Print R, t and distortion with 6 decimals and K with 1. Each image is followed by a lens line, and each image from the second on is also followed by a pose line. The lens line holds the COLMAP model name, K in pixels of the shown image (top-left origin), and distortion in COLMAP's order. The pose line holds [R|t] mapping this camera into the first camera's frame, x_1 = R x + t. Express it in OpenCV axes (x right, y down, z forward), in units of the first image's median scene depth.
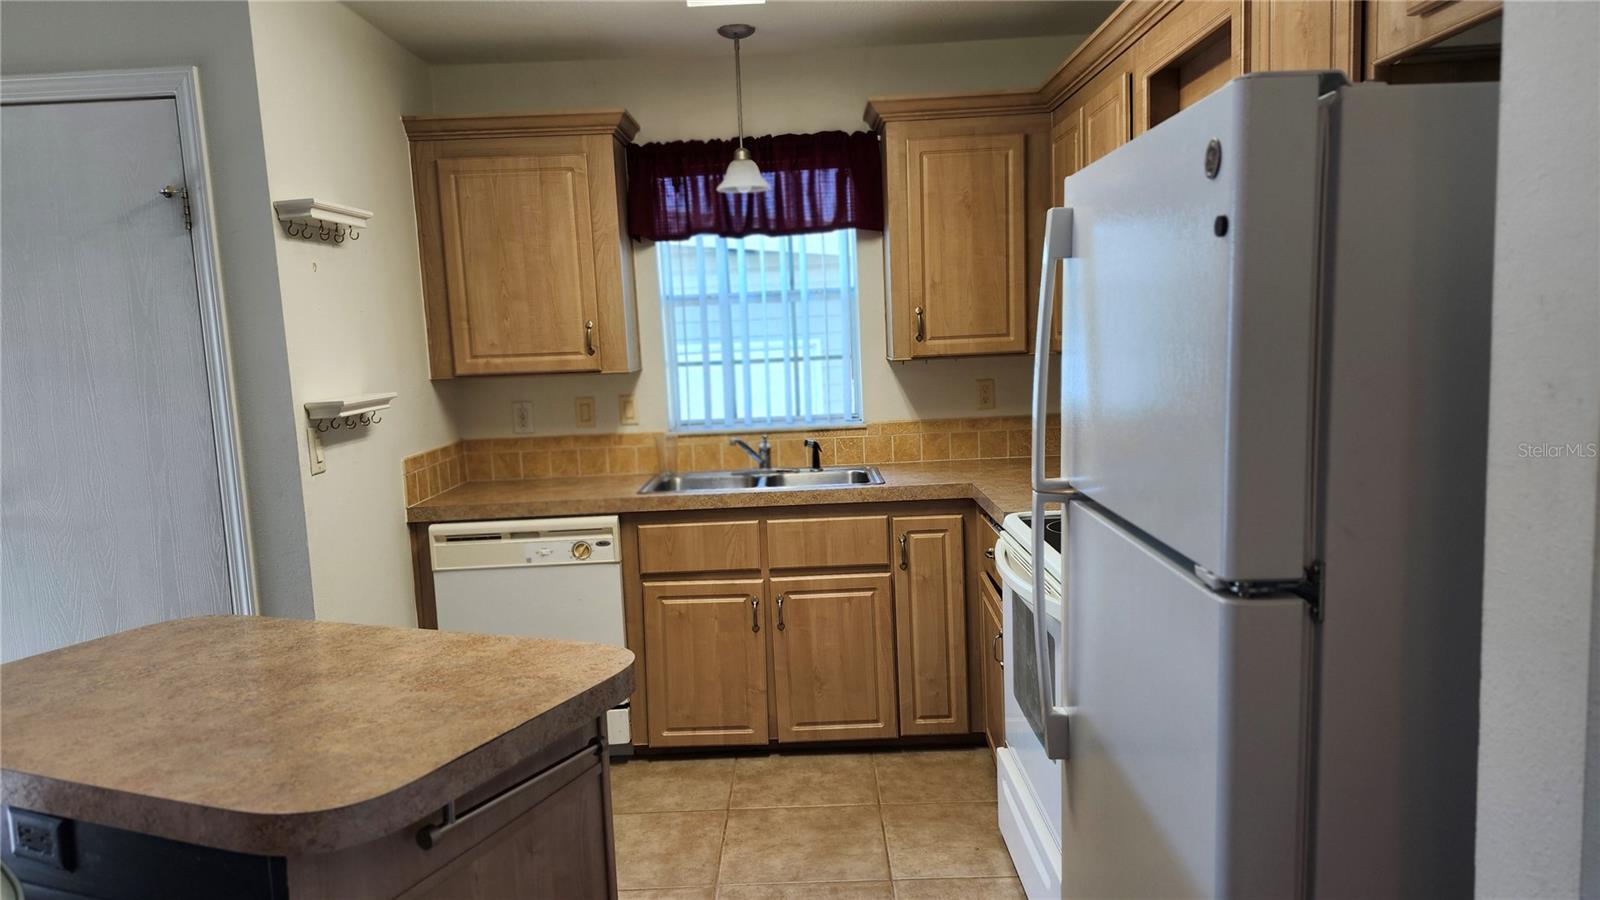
lens RADIAL K [[1100.7, 0, 792.4], [0, 1100.7, 463.8], [0, 0, 1]] dist [0.036131, -0.059097]
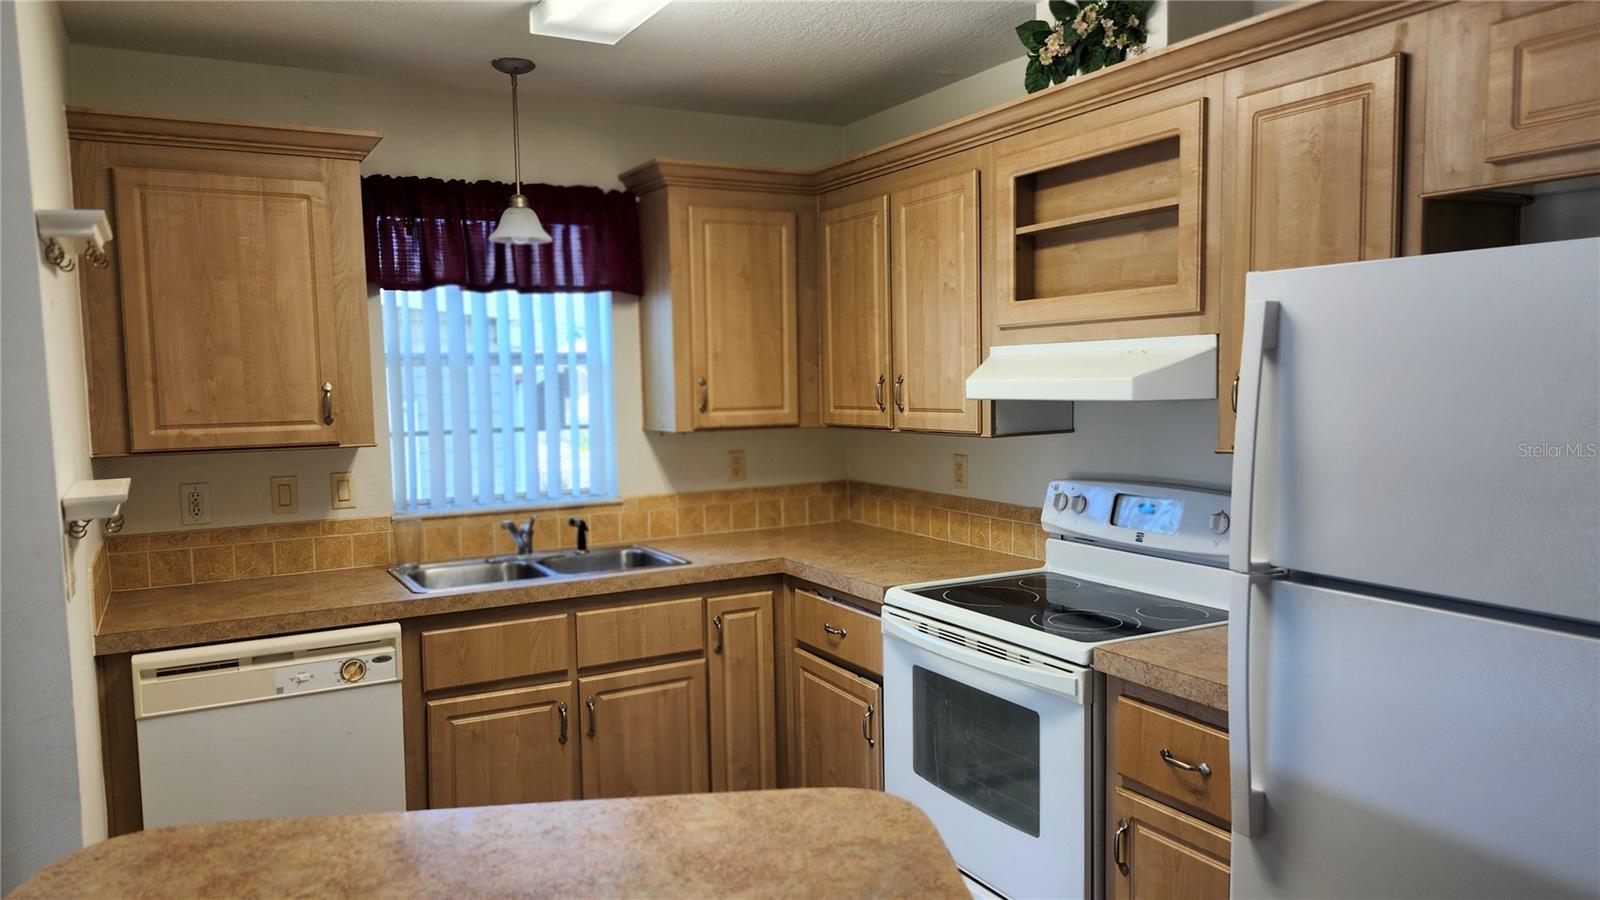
lens RADIAL K [[1100.7, 0, 814.5], [0, 1100.7, 447.6], [0, 0, 1]] dist [0.036131, -0.059097]
pose [[0.866666, -0.005128, 0.498862, -0.283174], [0.039757, 0.997477, -0.058815, -0.020487], [-0.497302, 0.070806, 0.864683, 0.122908]]
